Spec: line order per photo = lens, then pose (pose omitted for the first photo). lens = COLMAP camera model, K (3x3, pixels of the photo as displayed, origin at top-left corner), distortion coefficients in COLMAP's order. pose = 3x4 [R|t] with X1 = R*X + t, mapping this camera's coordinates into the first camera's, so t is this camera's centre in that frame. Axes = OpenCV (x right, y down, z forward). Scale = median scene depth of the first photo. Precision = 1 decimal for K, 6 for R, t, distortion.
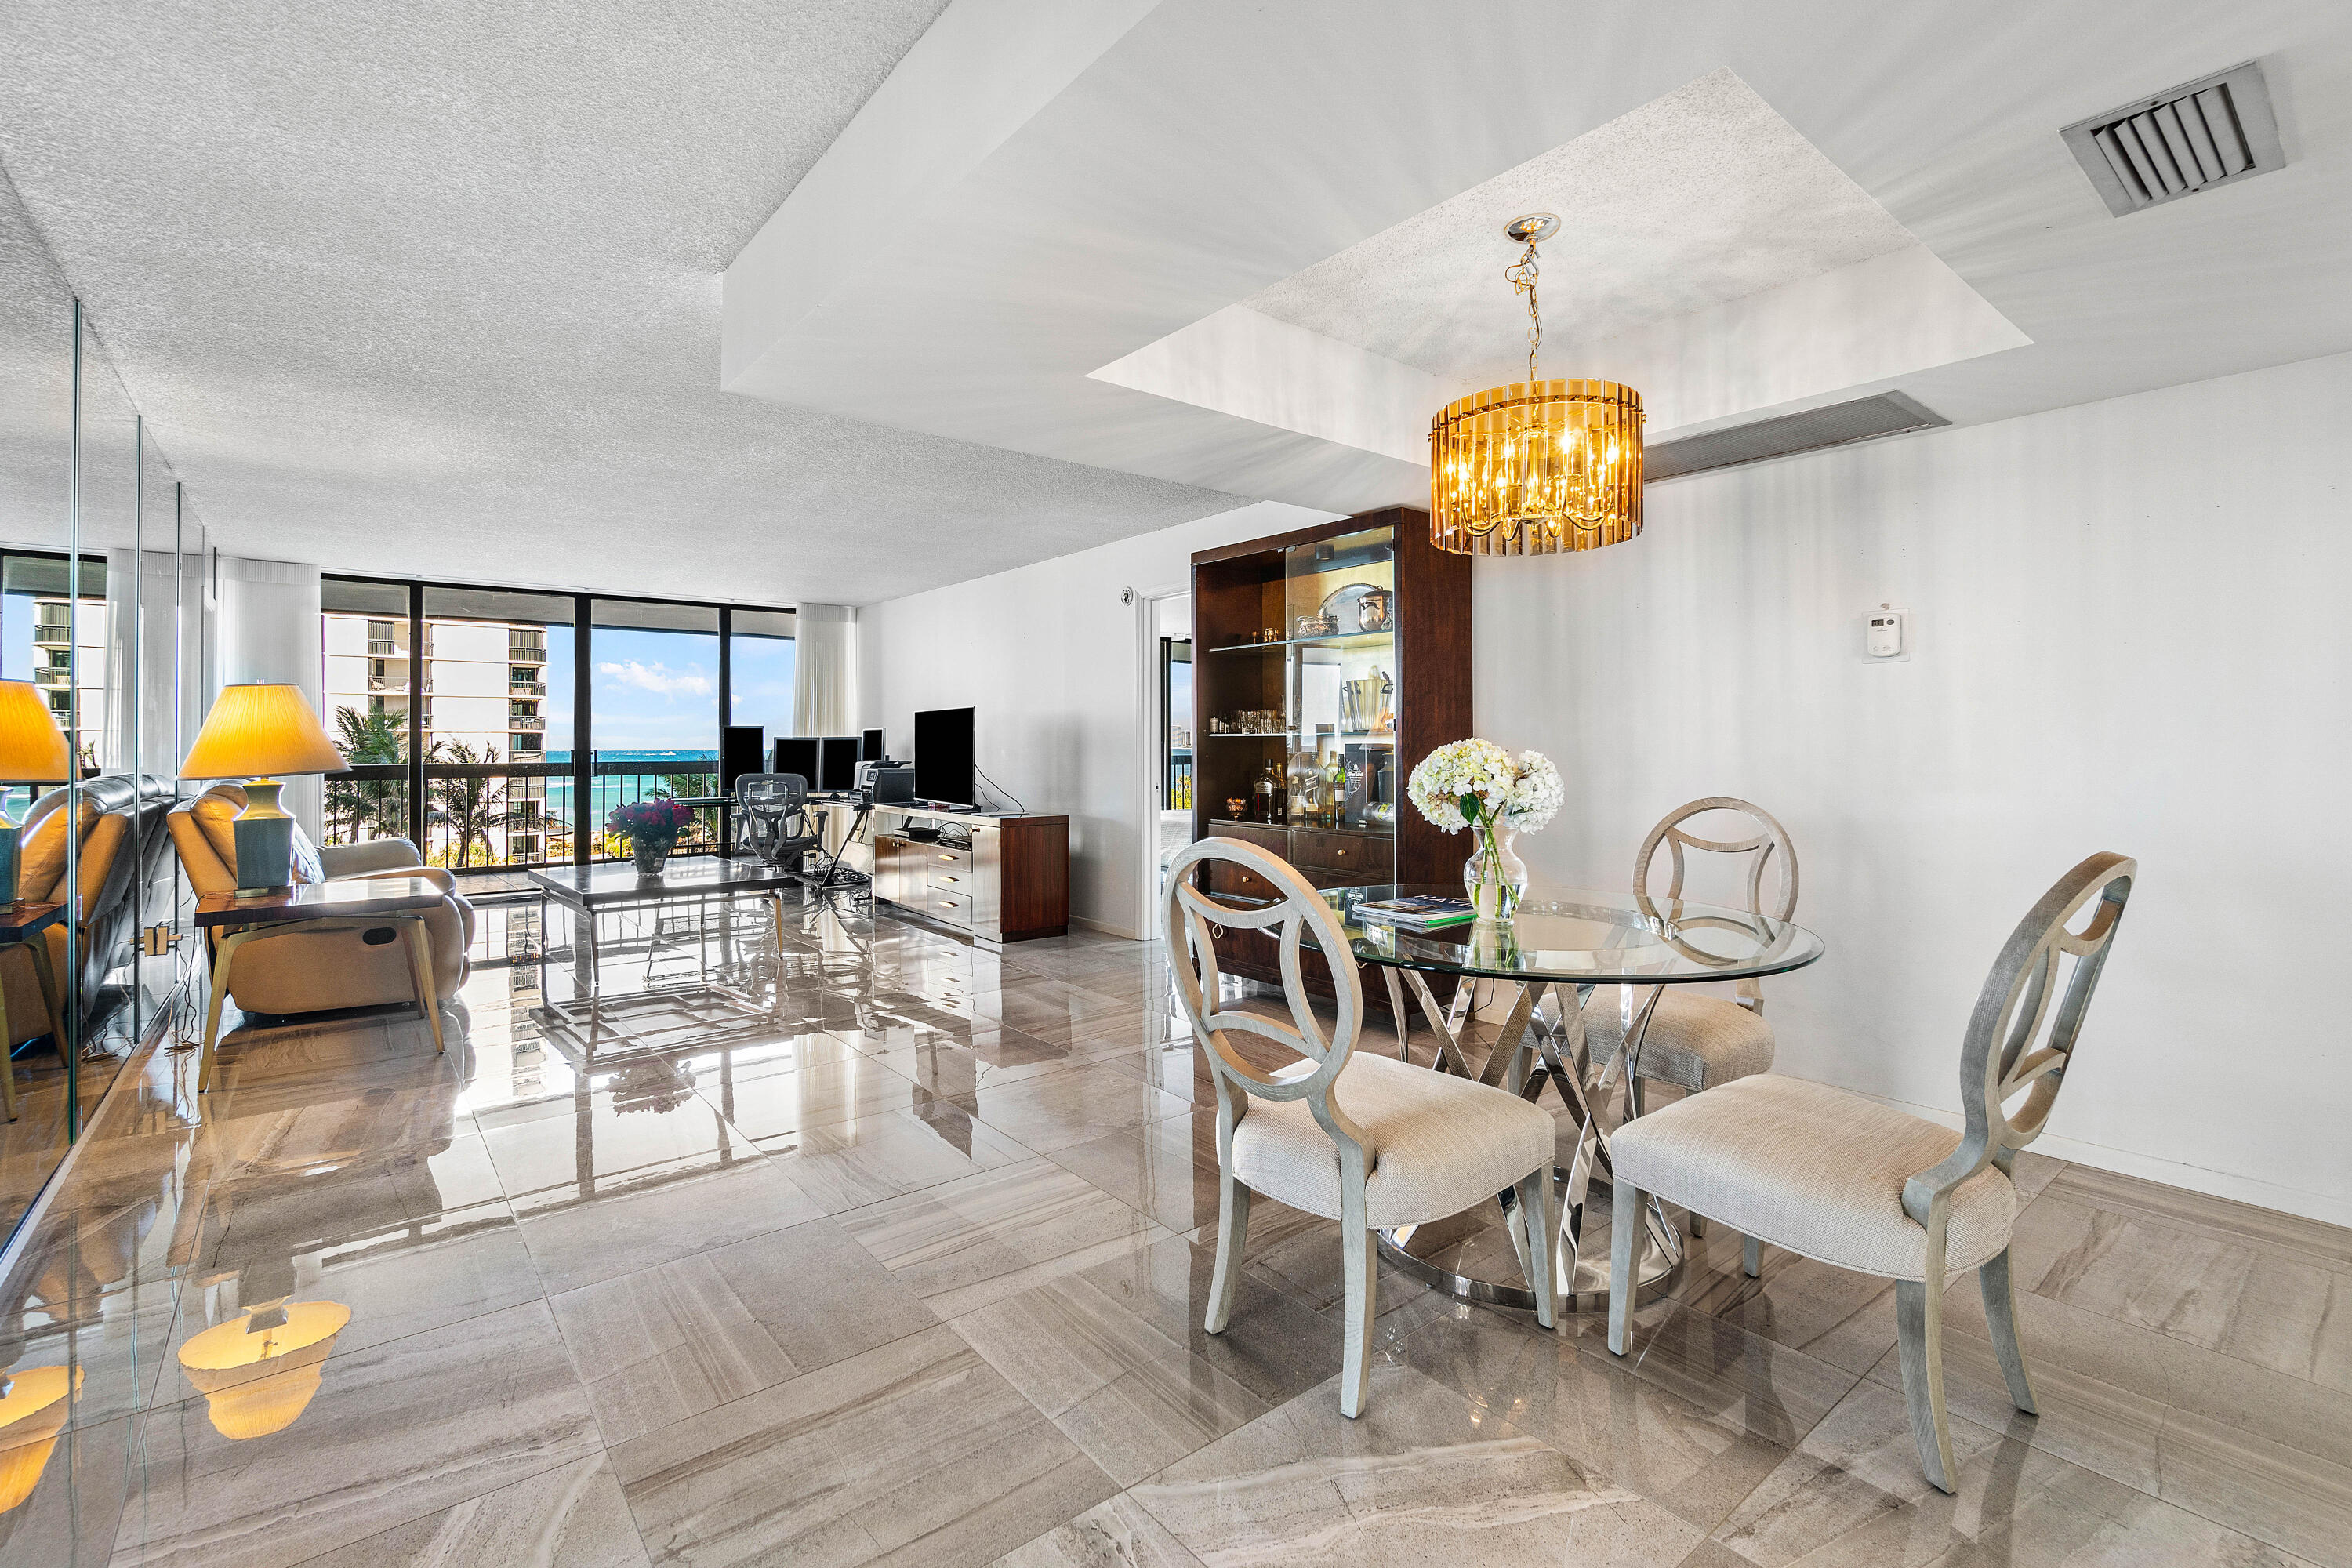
lens RADIAL K [[1047.3, 0, 1171.7], [0, 1047.3, 708.5], [0, 0, 1]] dist [-0.000910, -0.000386]
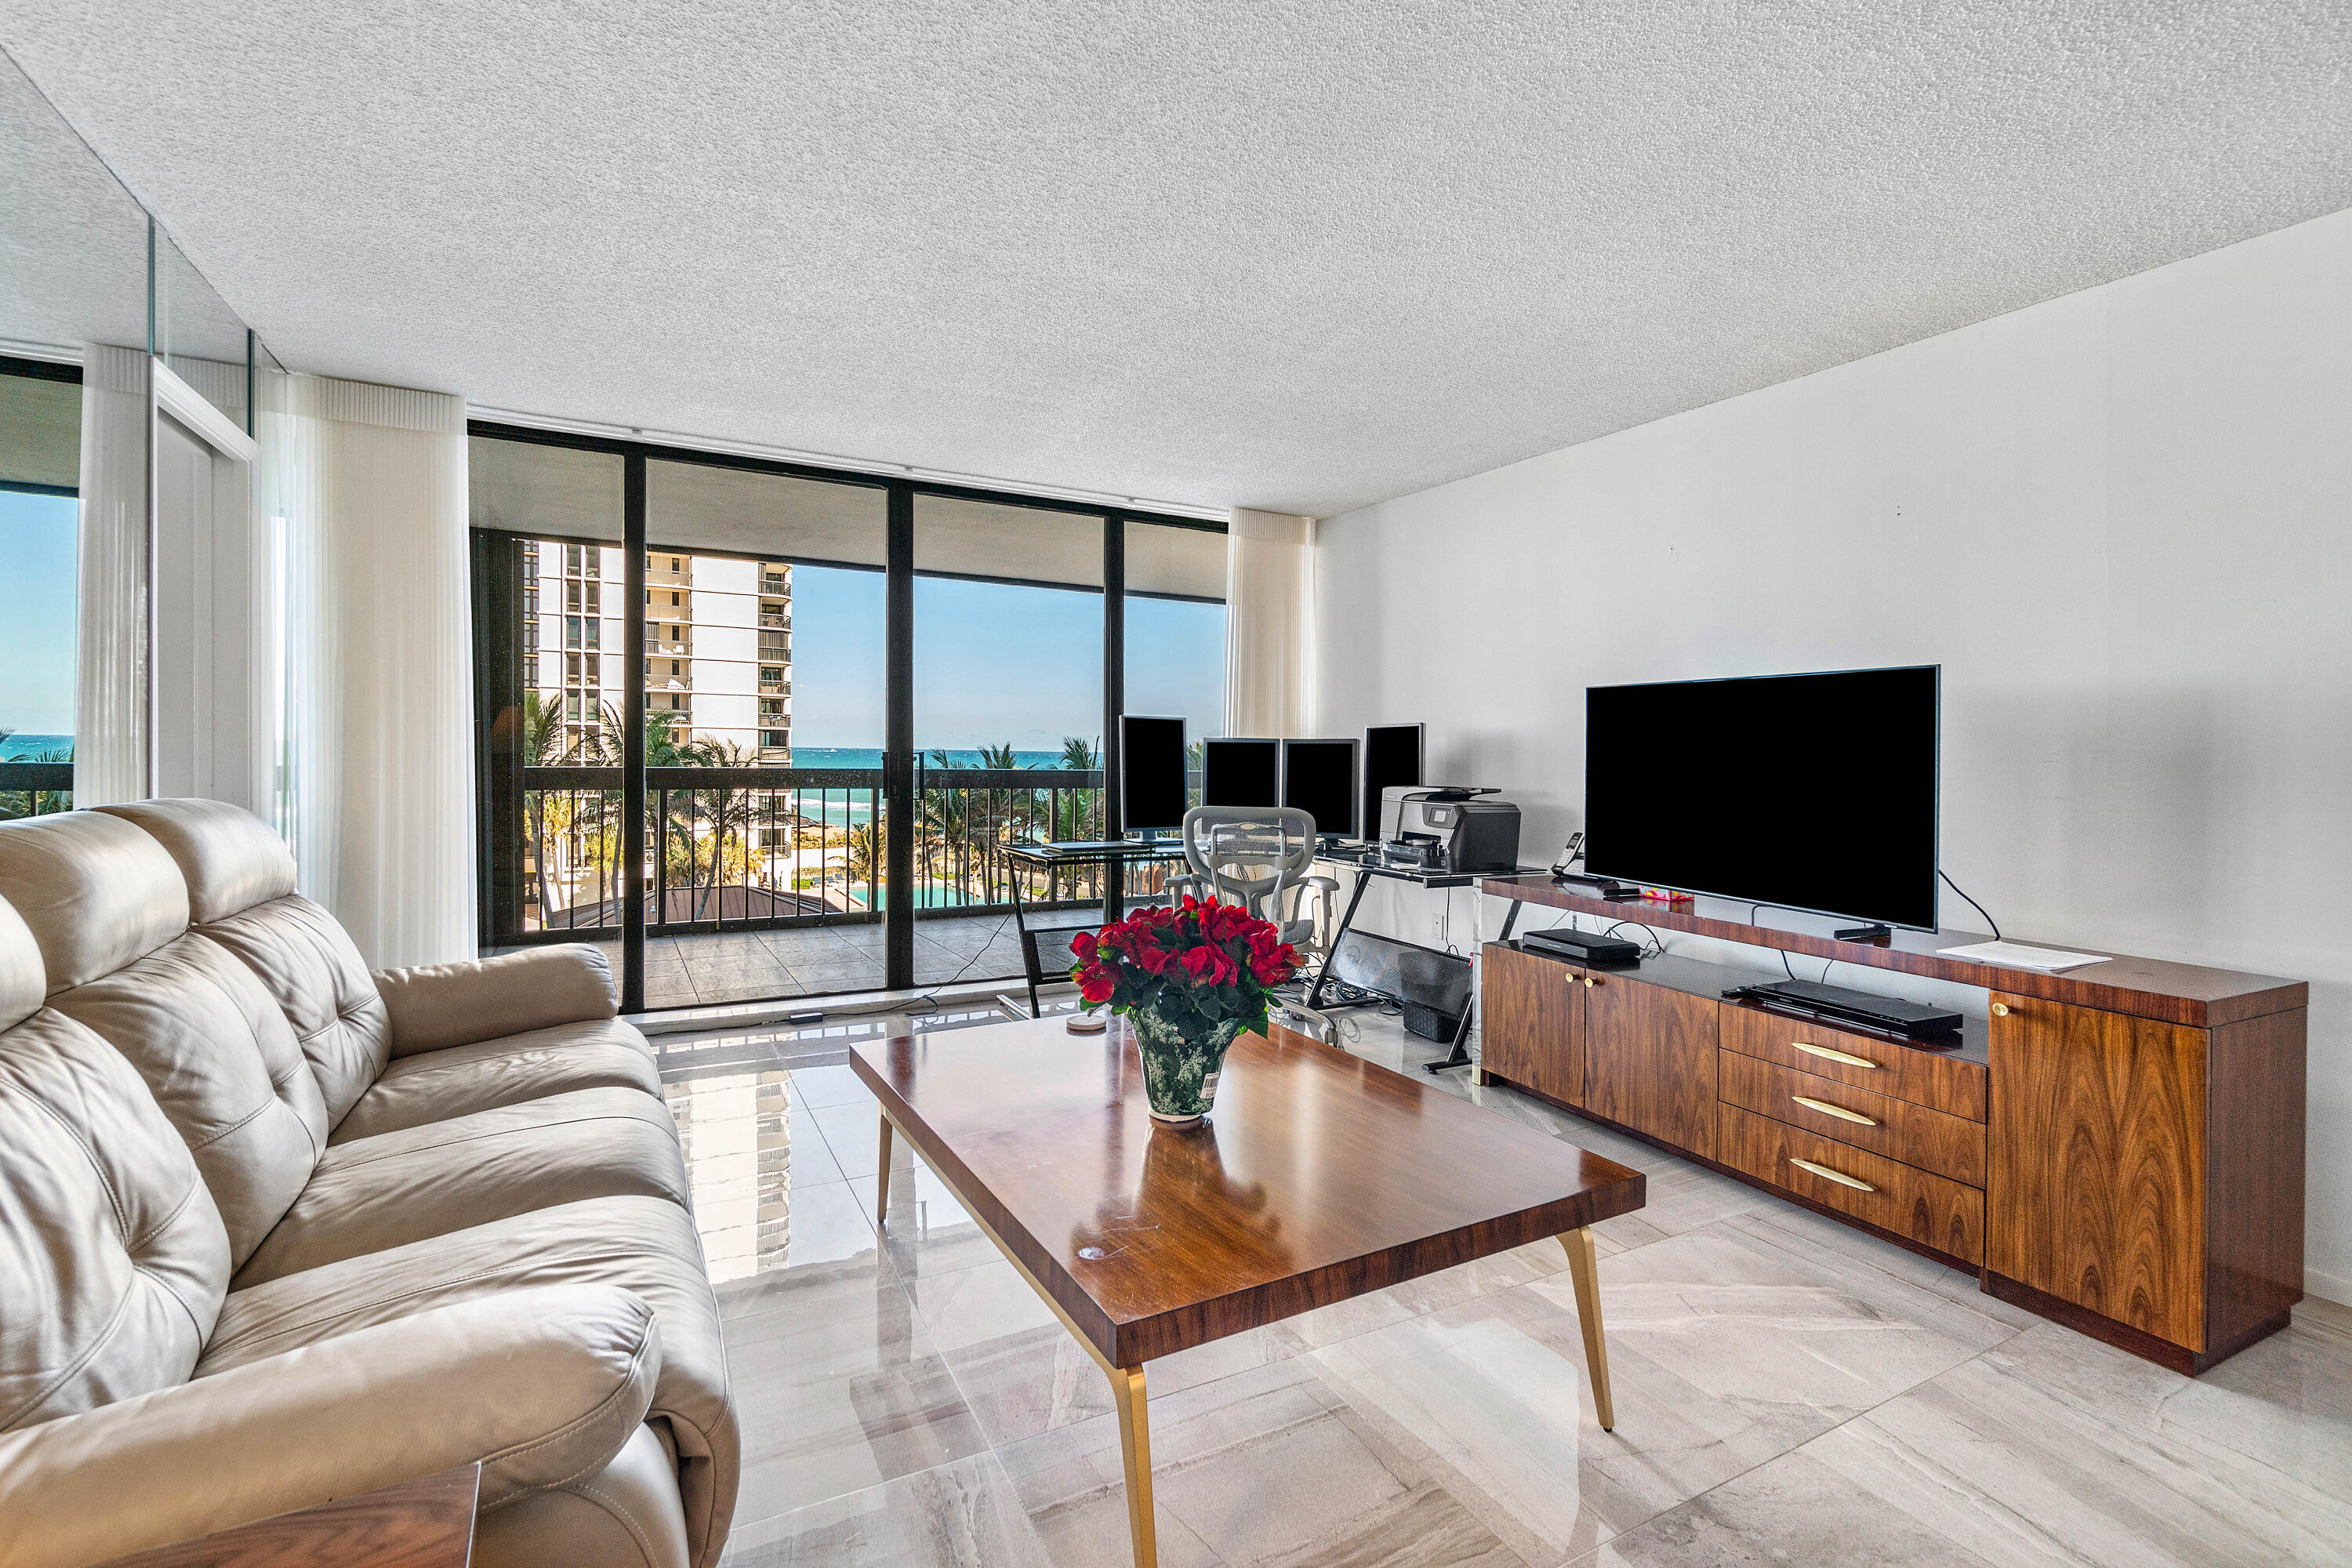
lens RADIAL K [[1047.3, 0, 1173.6], [0, 1047.3, 759.5], [0, 0, 1]] dist [-0.000910, -0.000386]
pose [[0.982707, 0.020585, -0.184020, -0.294748], [-0.012717, 0.998958, 0.043838, 0.014764], [0.184731, -0.040740, 0.981944, 0.438339]]
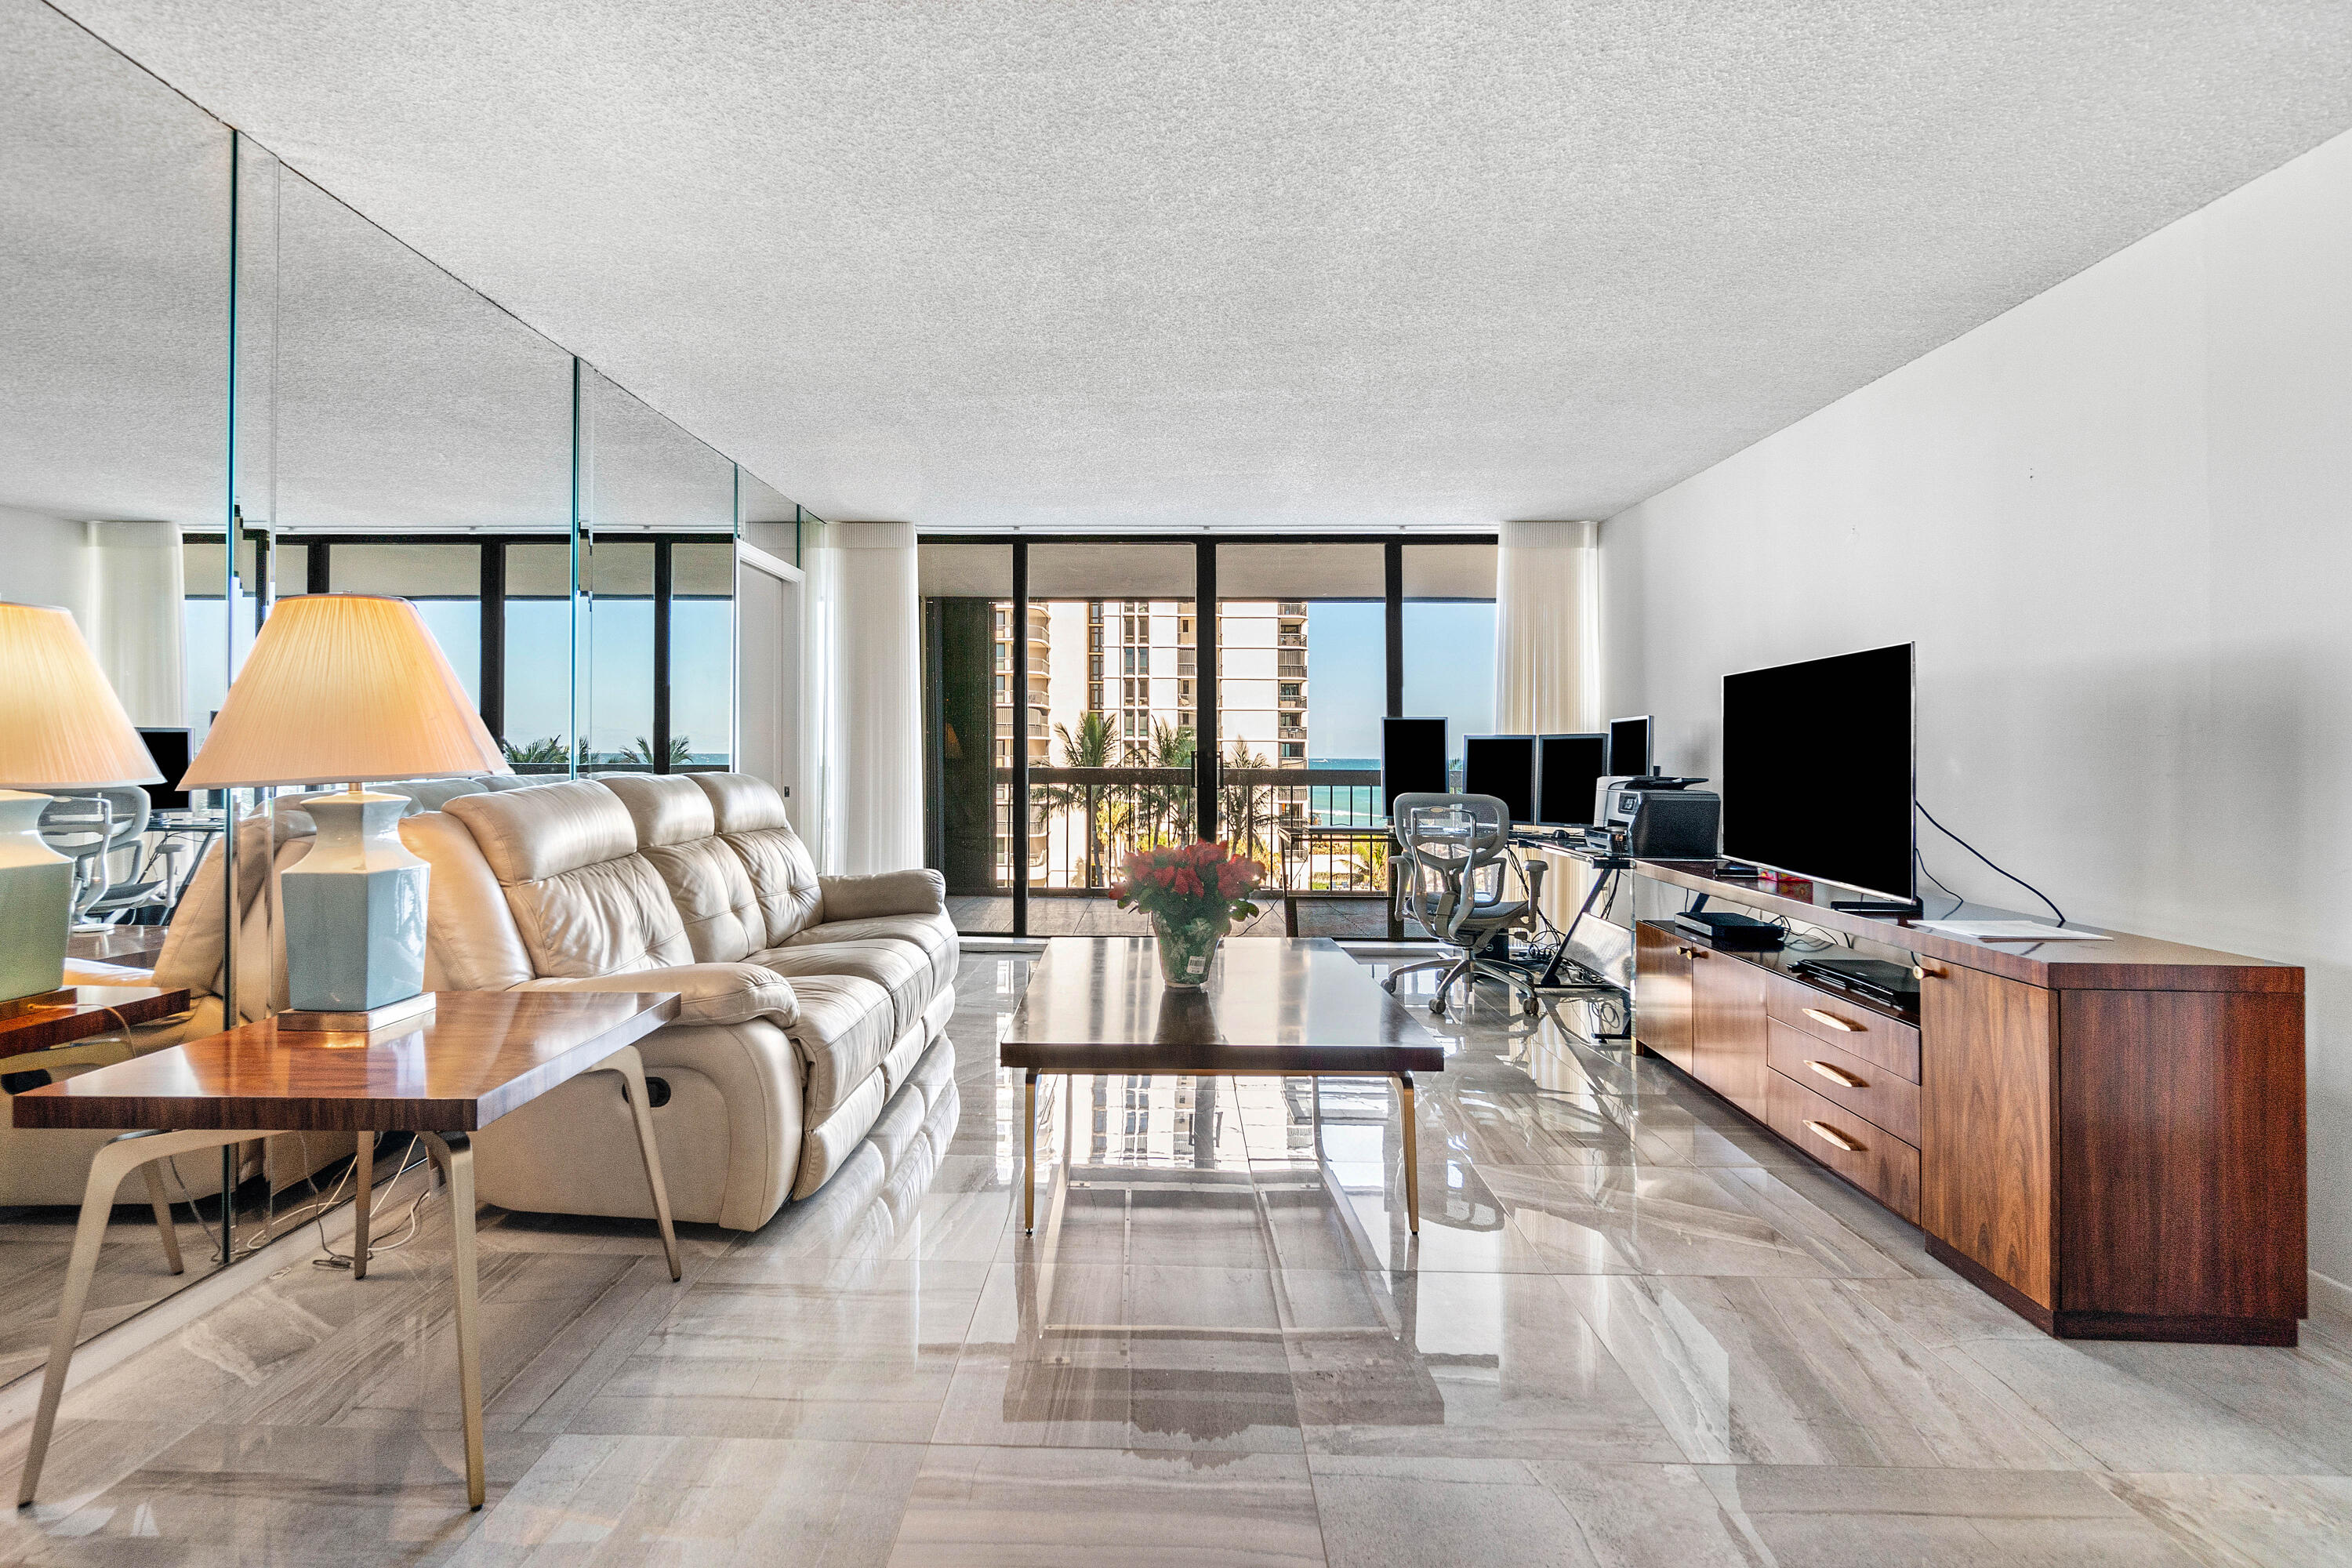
lens RADIAL K [[1047.3, 0, 1148.7], [0, 1047.3, 754.4], [0, 0, 1]] dist [-0.000910, -0.000386]
pose [[0.764735, 0.007456, -0.644302, -0.118319], [0.014607, 0.999475, 0.028905, 0.018581], [0.644180, -0.031516, 0.764225, 0.396635]]
